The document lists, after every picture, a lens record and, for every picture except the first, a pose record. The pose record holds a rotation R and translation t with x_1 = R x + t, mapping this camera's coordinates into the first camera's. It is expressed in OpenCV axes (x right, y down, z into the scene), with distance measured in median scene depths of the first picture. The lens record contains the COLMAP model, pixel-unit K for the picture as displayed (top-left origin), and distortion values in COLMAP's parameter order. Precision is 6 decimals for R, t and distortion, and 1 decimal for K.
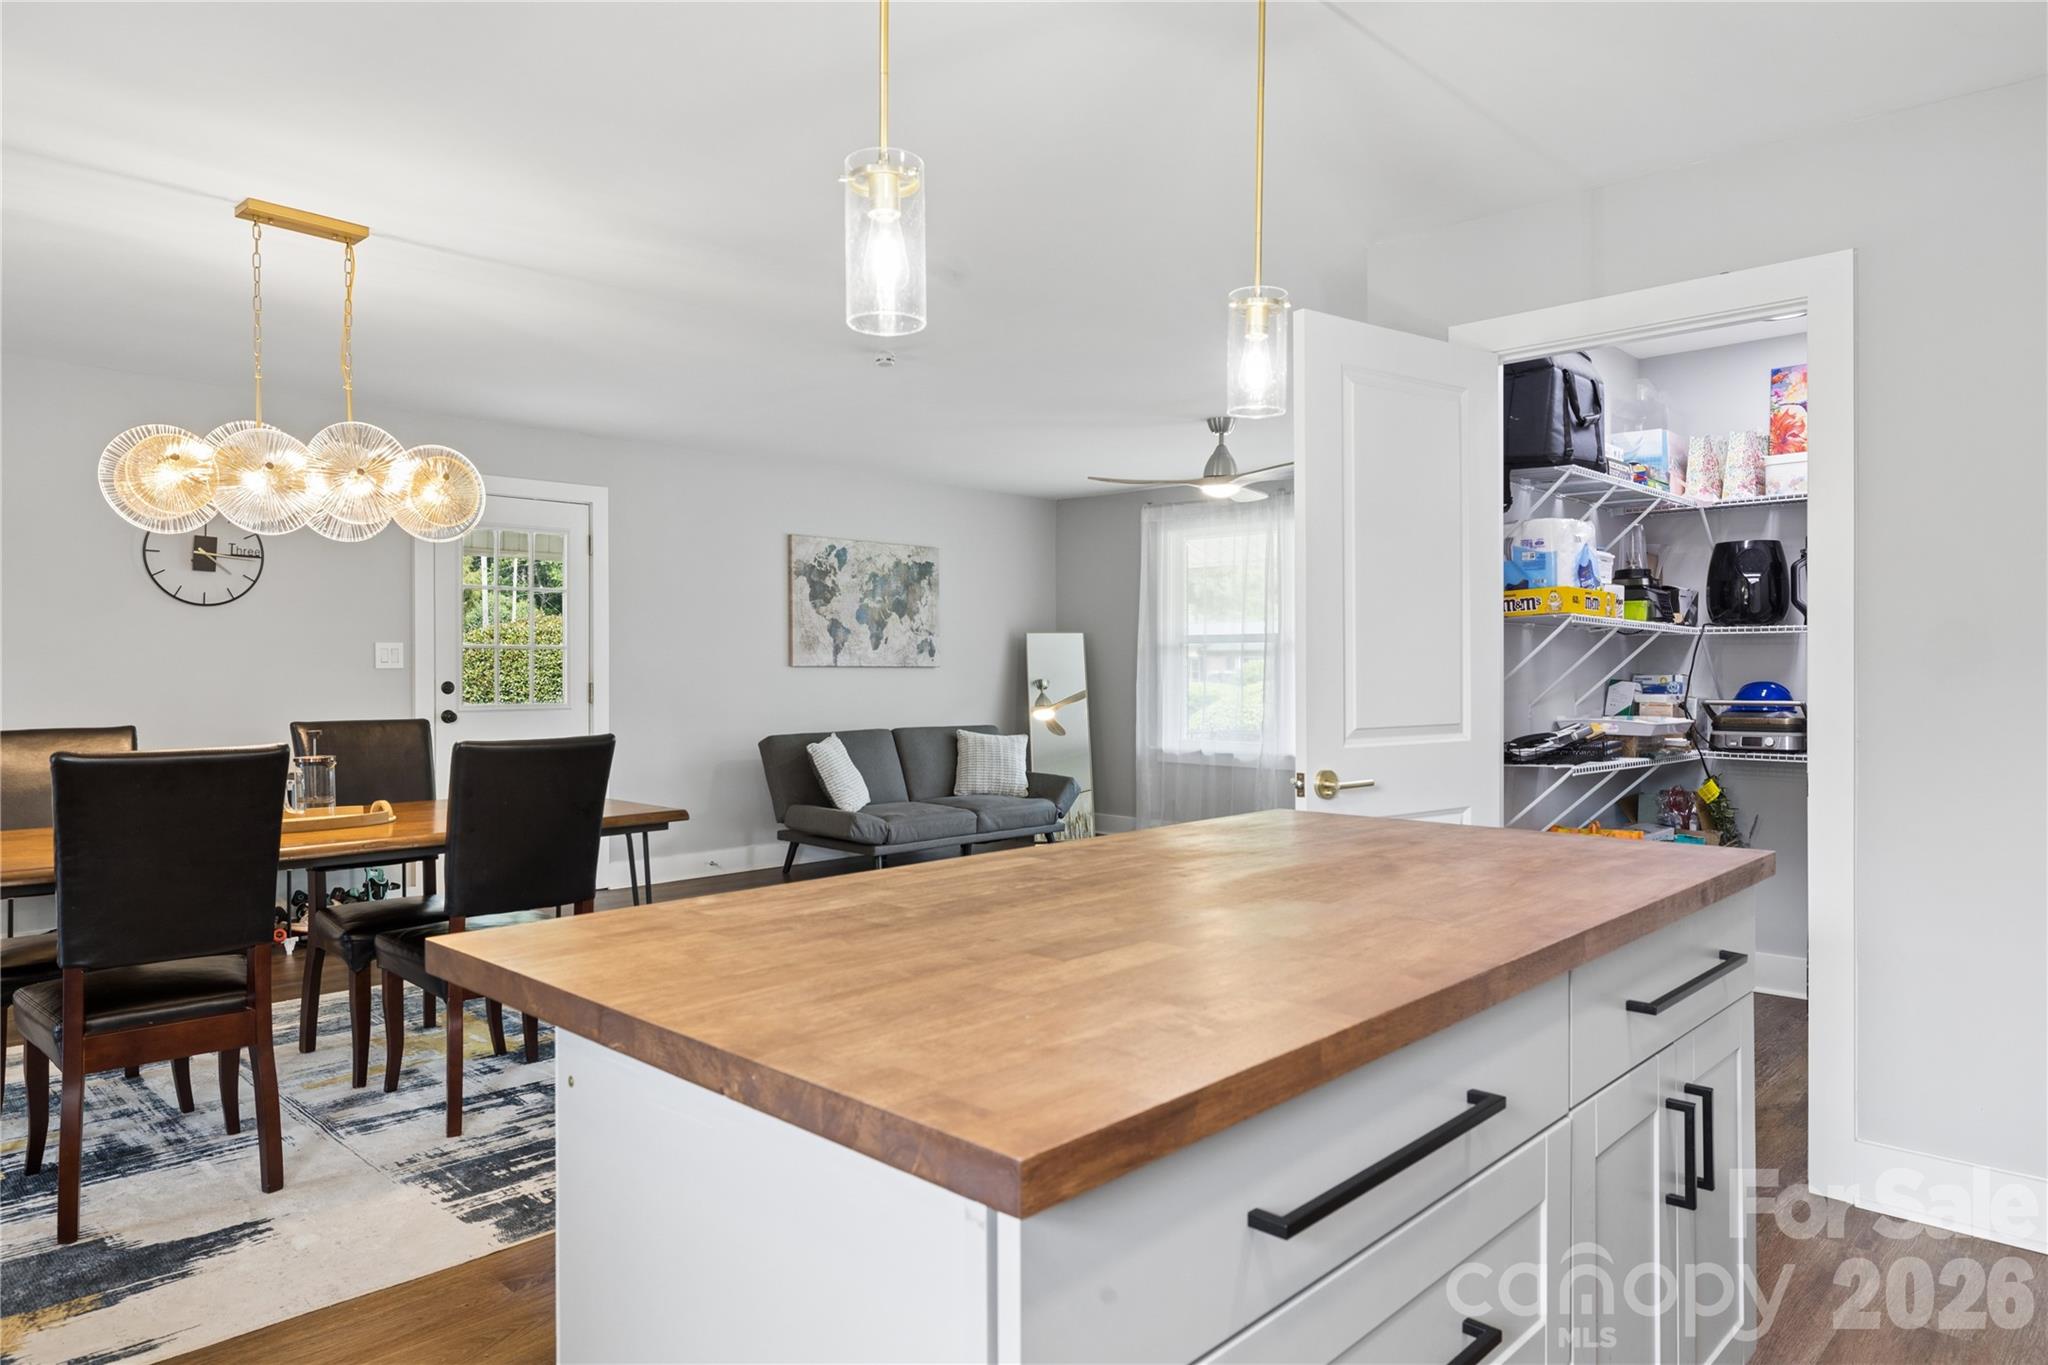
lens RADIAL K [[1264.0, 0, 1022.4], [0, 1264.0, 678.7], [0, 0, 1]] dist [-0.001146, 0.000683]
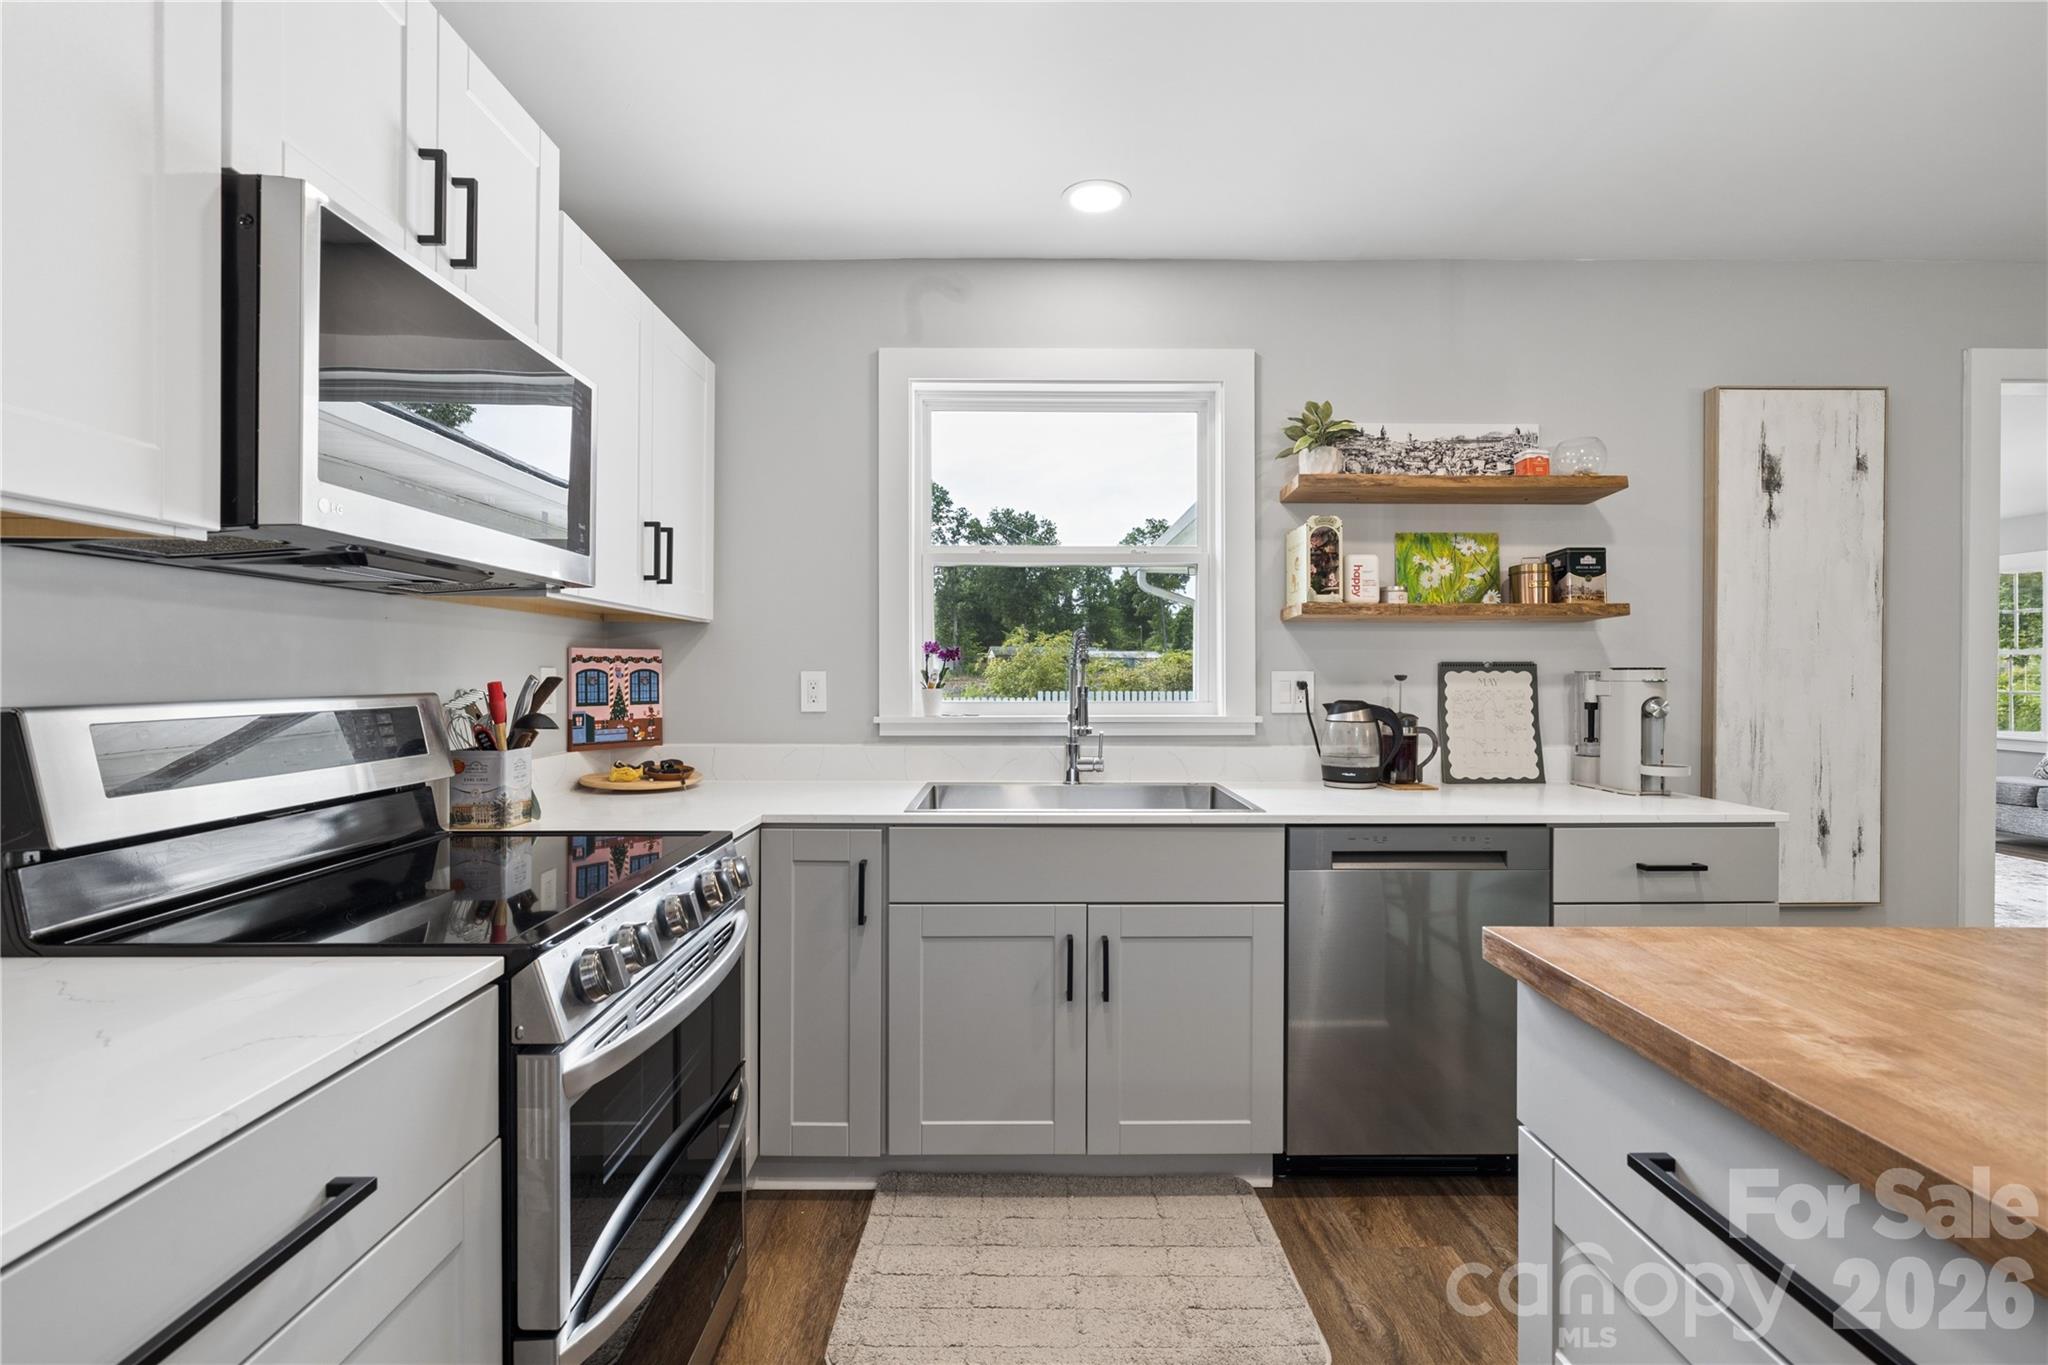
lens RADIAL K [[935.9, 0, 1029.5], [0, 935.9, 677.5], [0, 0, 1]] dist [-0.002405, 0.000542]
pose [[-0.713609, -0.000994, -0.700544, 0.150976], [-0.008327, 0.999940, 0.007064, -0.001377], [0.700495, 0.010874, -0.713574, 0.152244]]
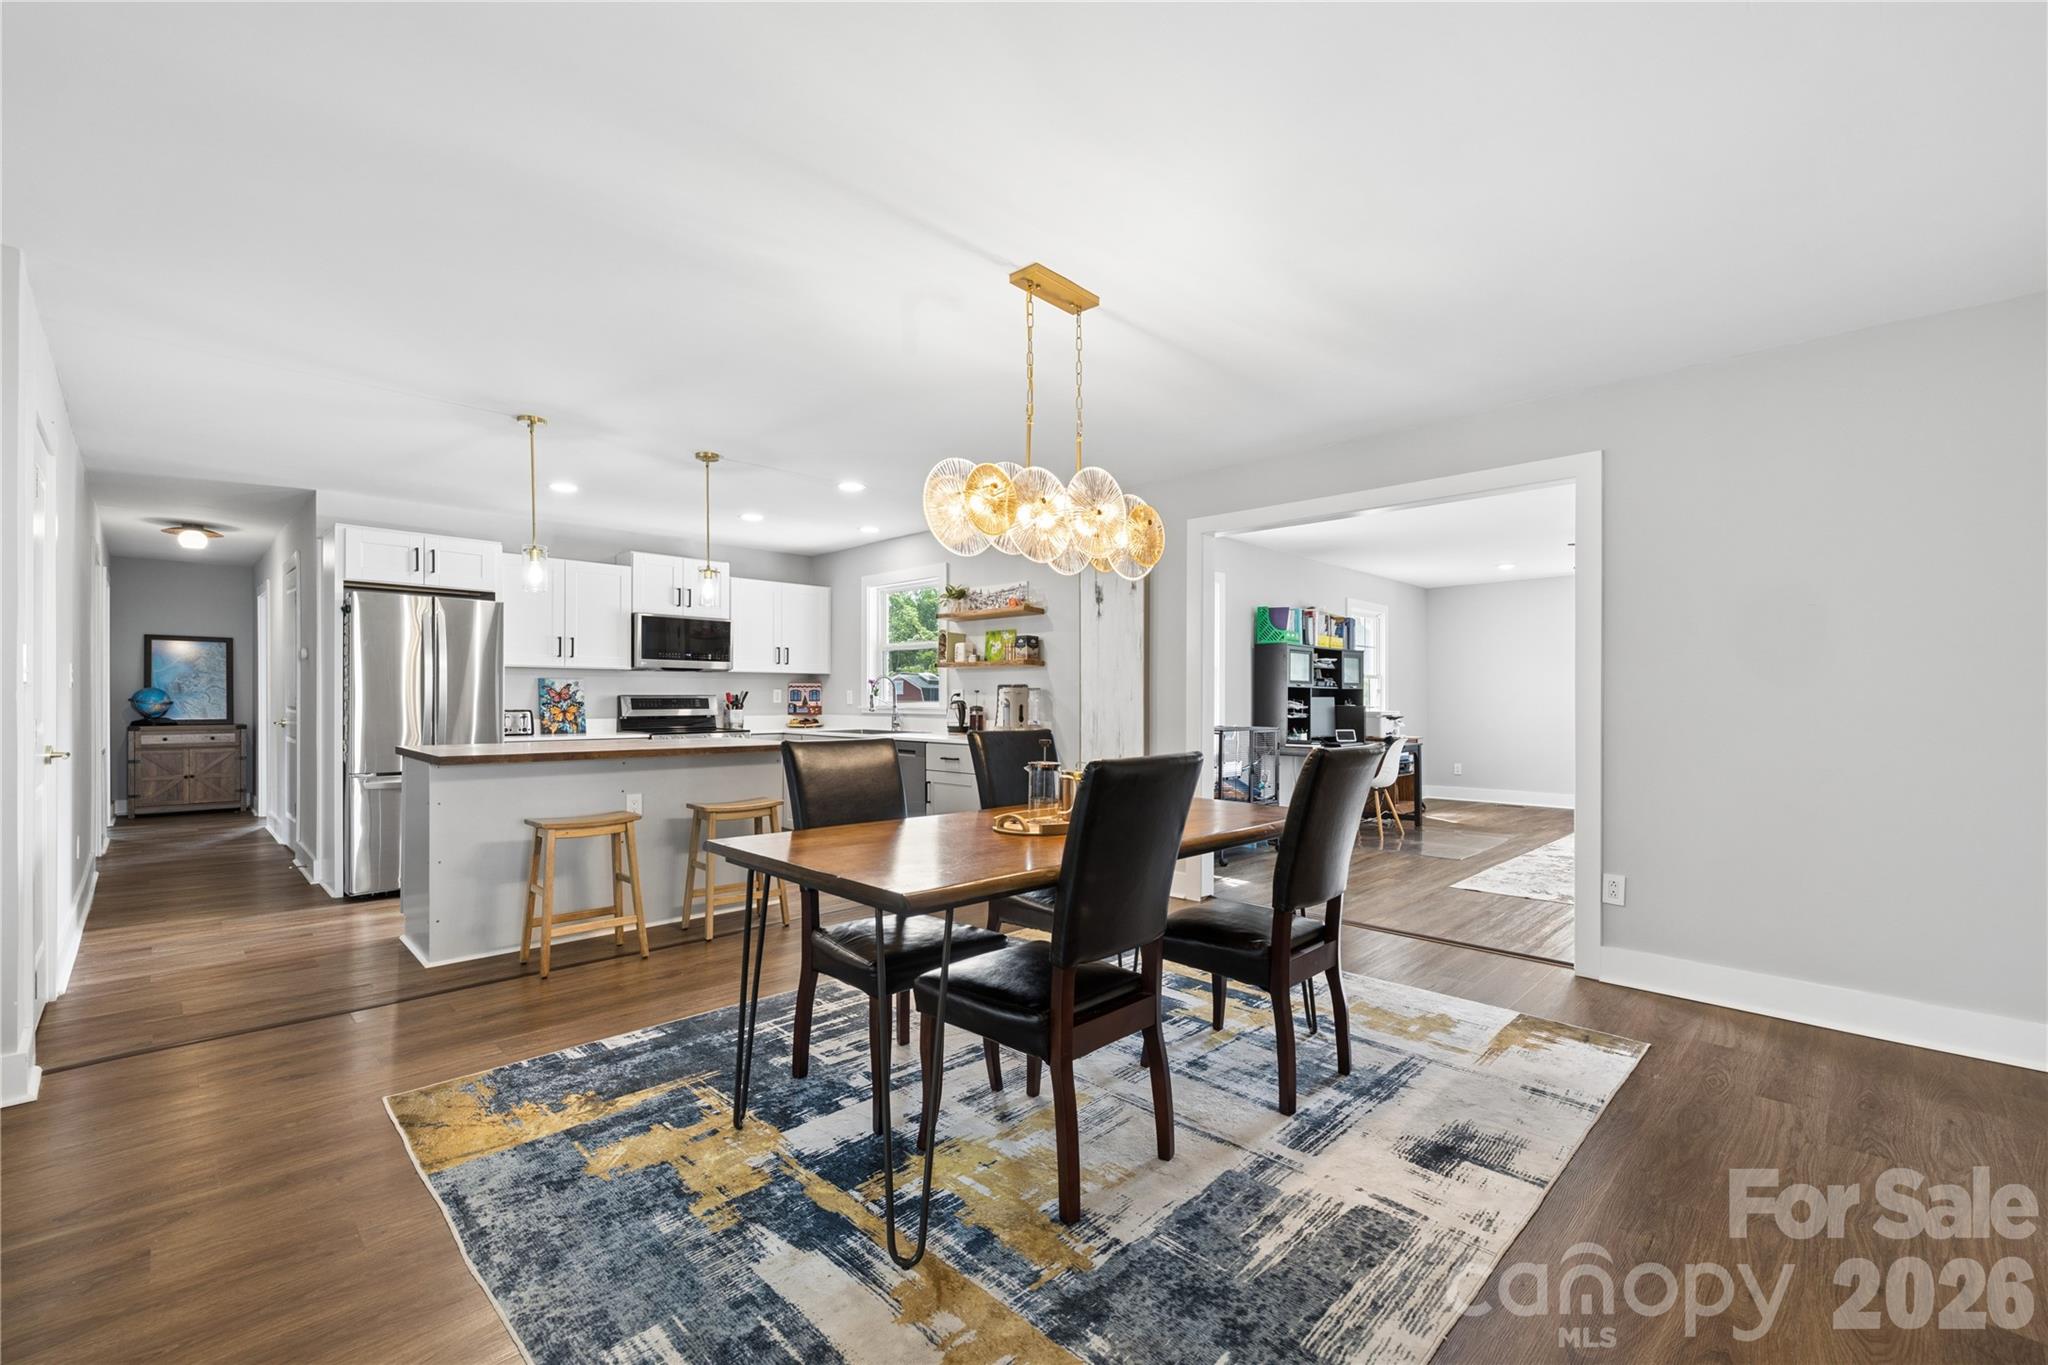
lens RADIAL K [[867.9, 0, 1022.7], [0, 867.9, 704.1], [0, 0, 1]] dist [-0.000075, 0.000831]
pose [[-0.999819, -0.004614, 0.018471, -0.243770], [-0.004311, 0.999856, 0.016423, -0.001832], [-0.018544, 0.016341, -0.999695, 0.785319]]
